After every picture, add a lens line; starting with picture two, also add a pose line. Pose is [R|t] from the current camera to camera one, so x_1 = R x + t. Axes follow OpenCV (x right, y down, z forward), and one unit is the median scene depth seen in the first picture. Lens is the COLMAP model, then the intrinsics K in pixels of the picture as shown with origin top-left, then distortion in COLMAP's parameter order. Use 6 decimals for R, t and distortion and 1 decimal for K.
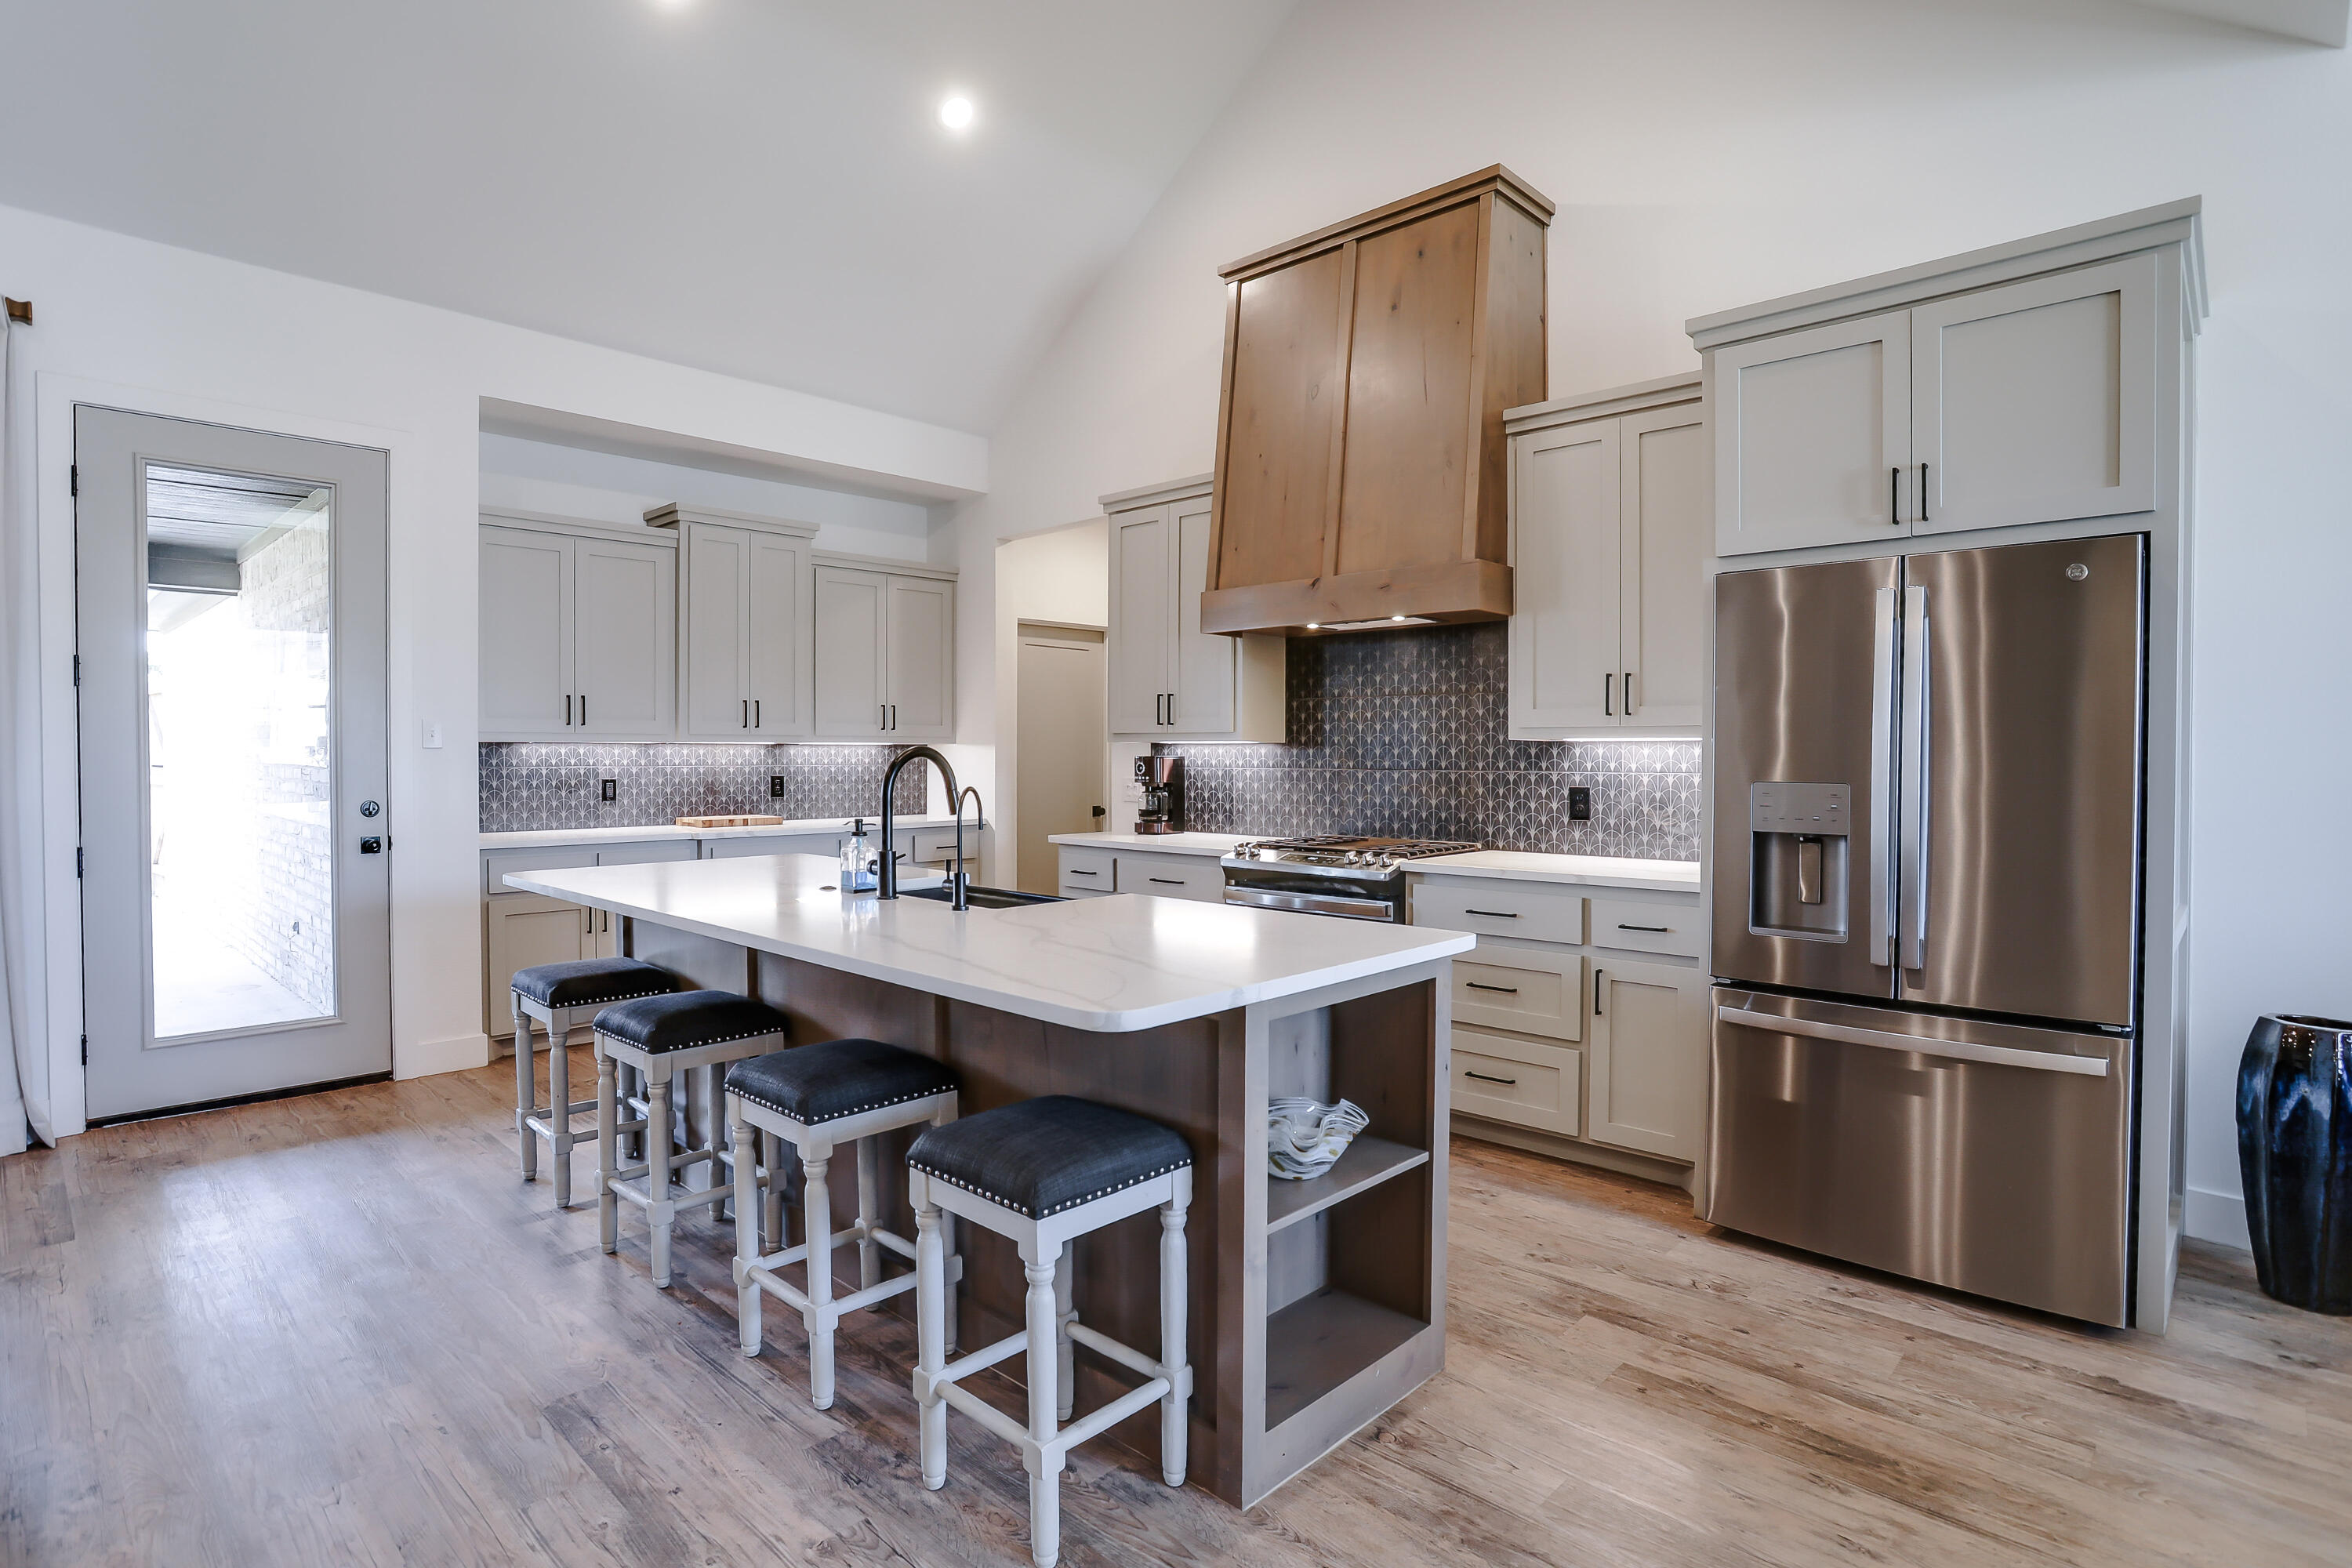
lens RADIAL K [[1188.9, 0, 1194.2], [0, 1188.9, 774.7], [0, 0, 1]] dist [-0.021155, 0.003804]
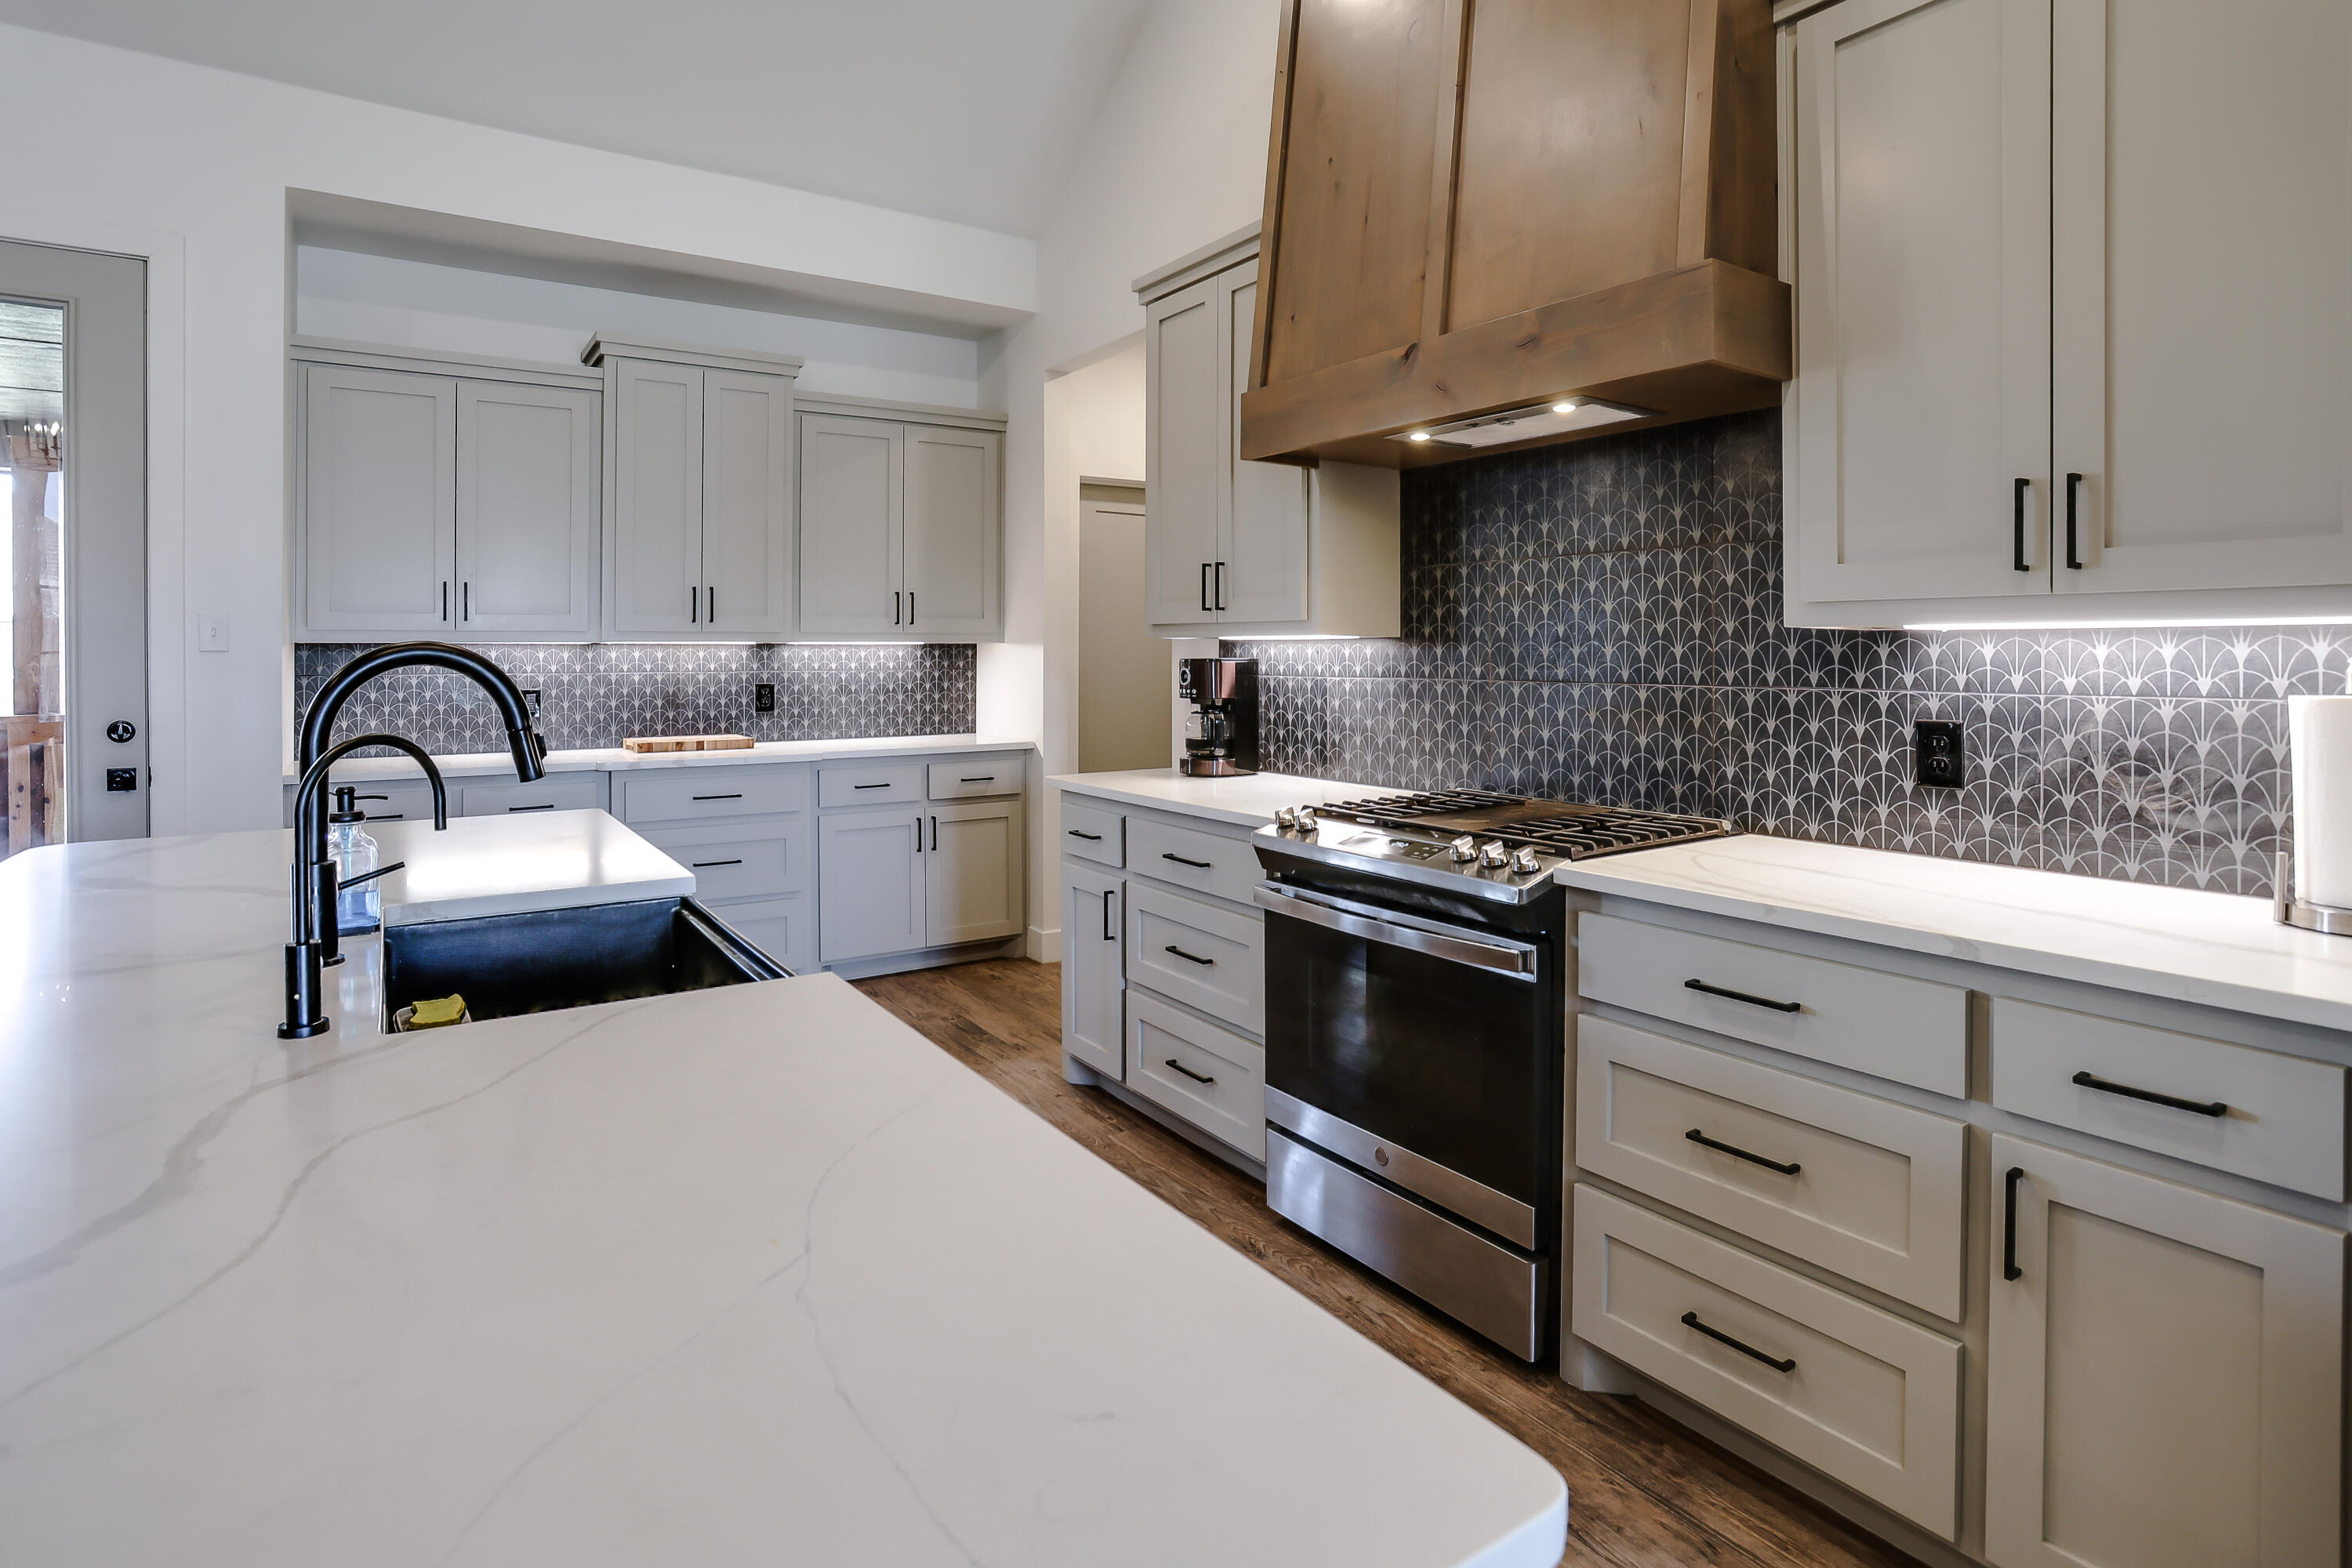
lens RADIAL K [[1188.9, 0, 1146.9], [0, 1188.9, 660.4], [0, 0, 1]] dist [-0.021155, 0.003804]
pose [[0.969541, -0.001858, -0.244922, 0.109687], [-0.000744, 0.999944, -0.010530, -0.008781], [0.244928, 0.010392, 0.969486, 0.390699]]
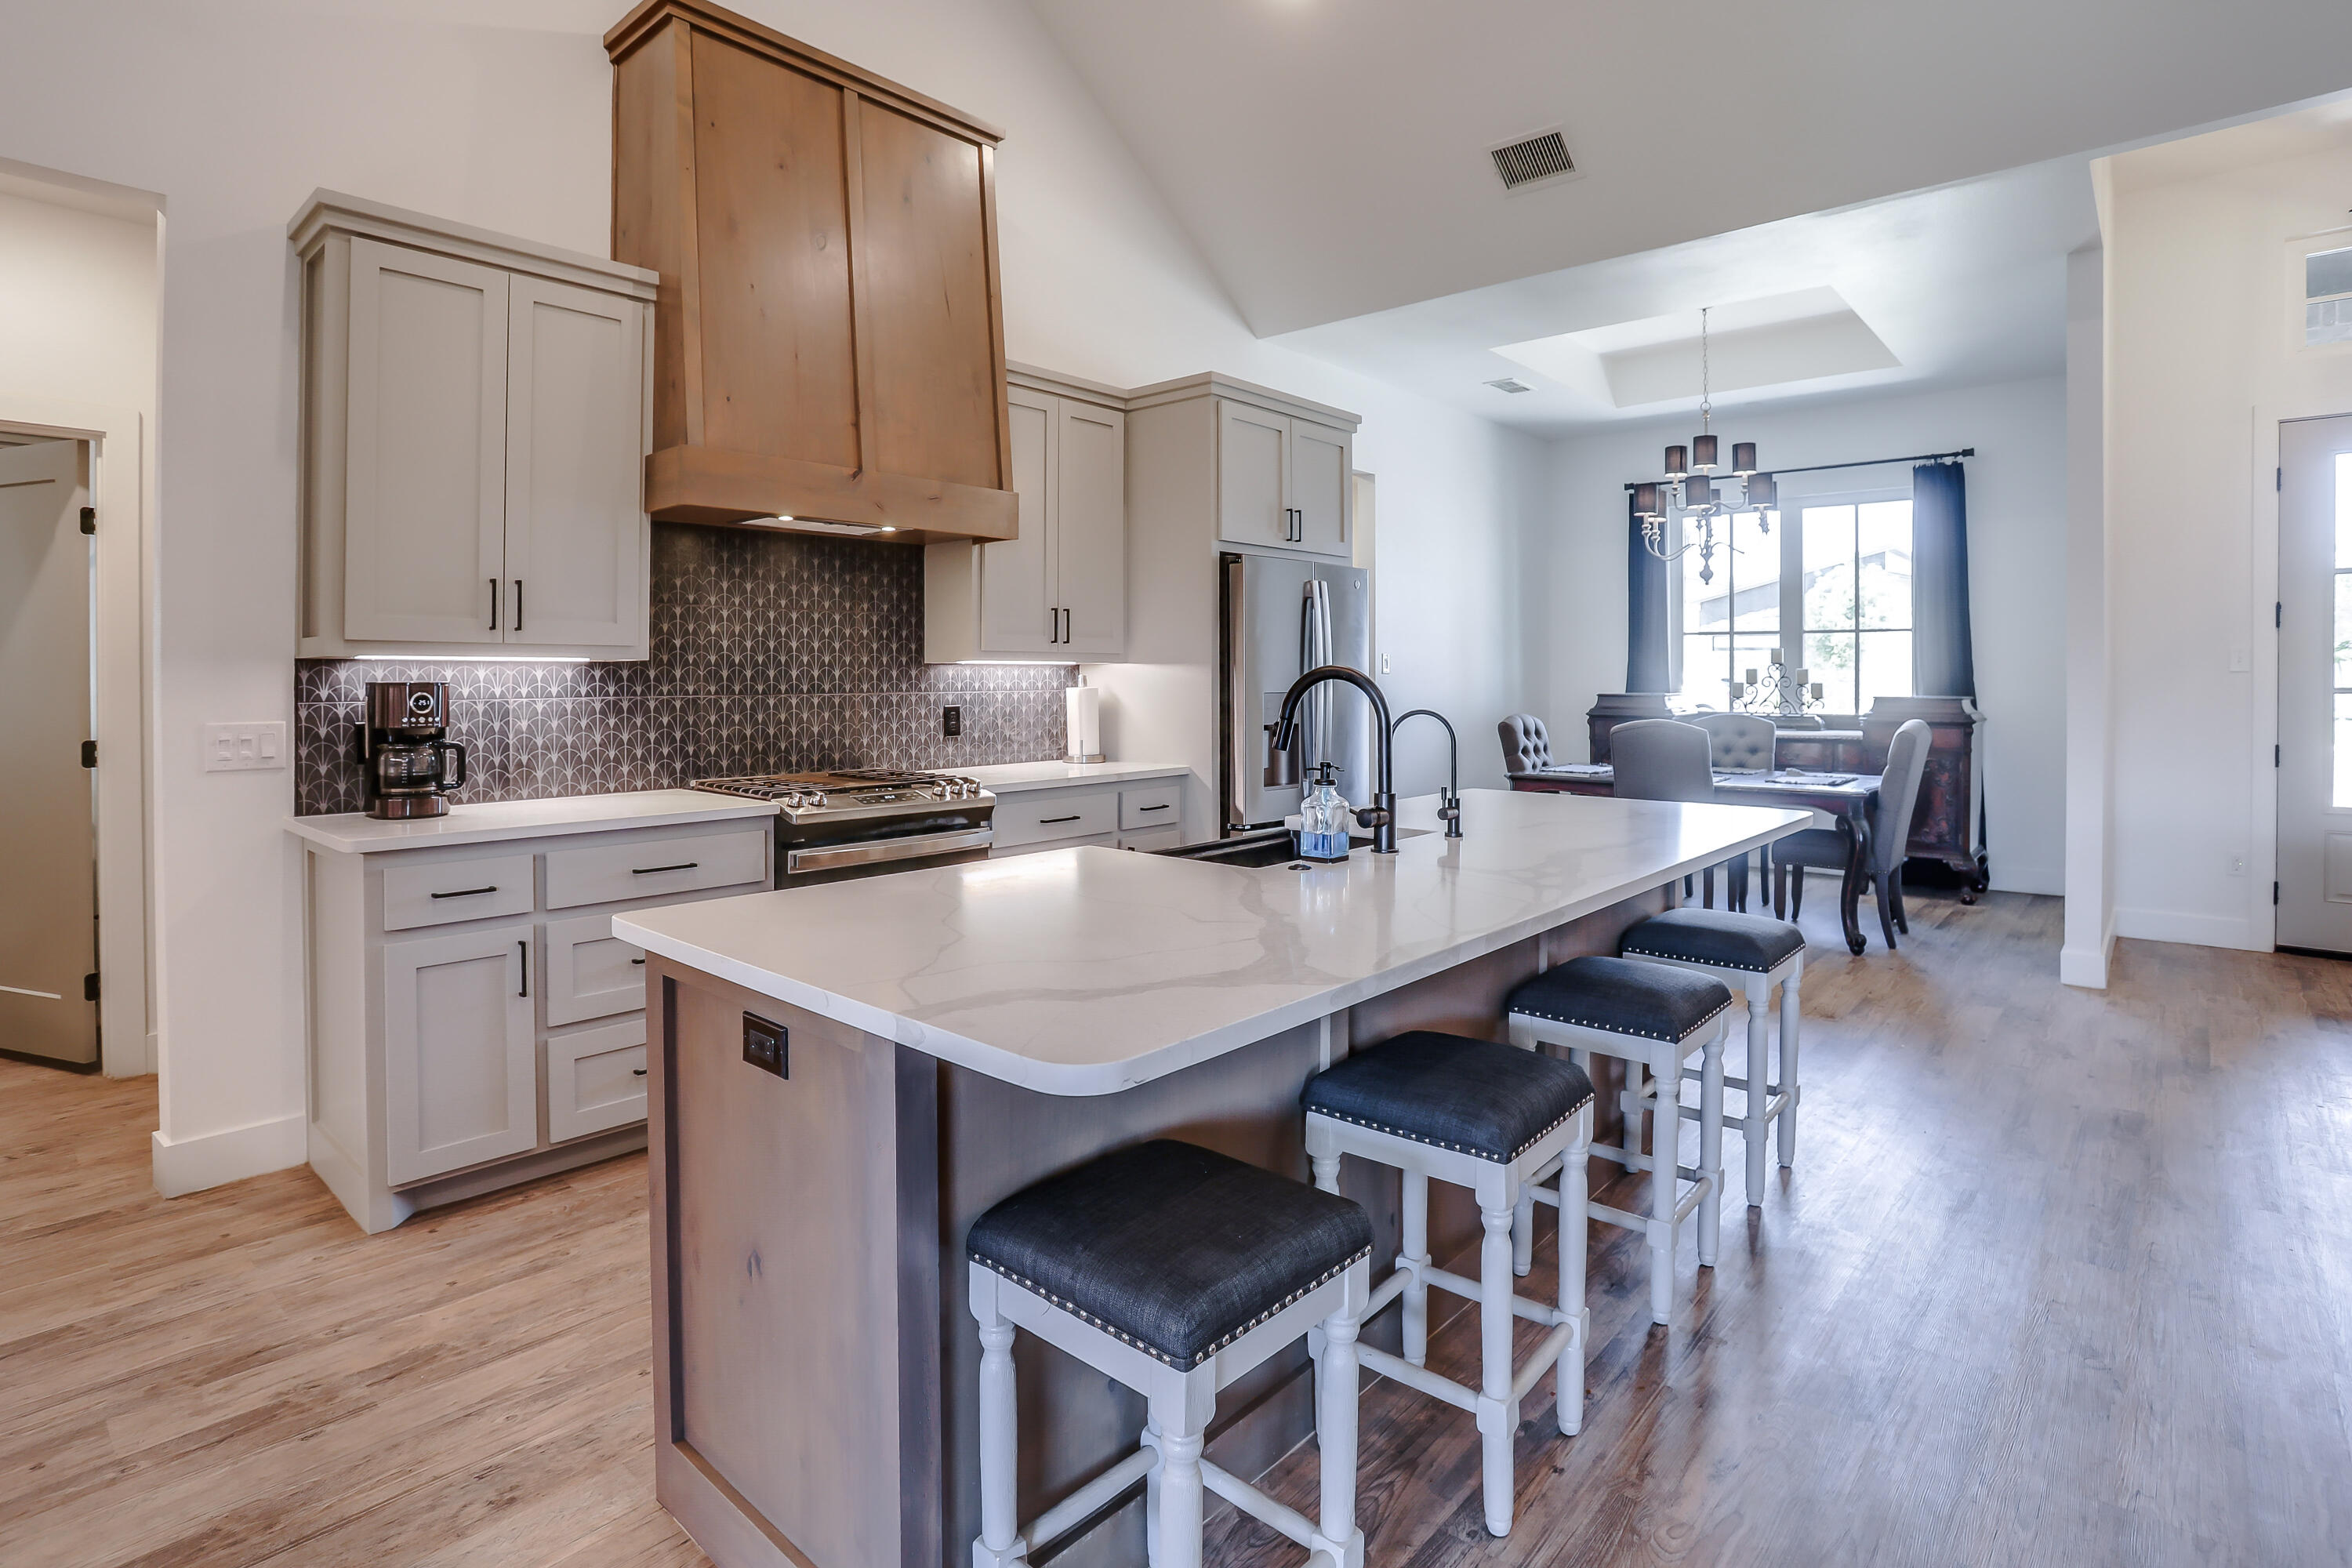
lens RADIAL K [[1188.9, 0, 1163.0], [0, 1188.9, 686.1], [0, 0, 1]] dist [-0.021155, 0.003804]
pose [[0.000429, -0.011838, 0.999930, -0.695302], [0.018187, 0.999765, 0.011828, -0.015564], [-0.999835, 0.018181, 0.000644, 0.725095]]
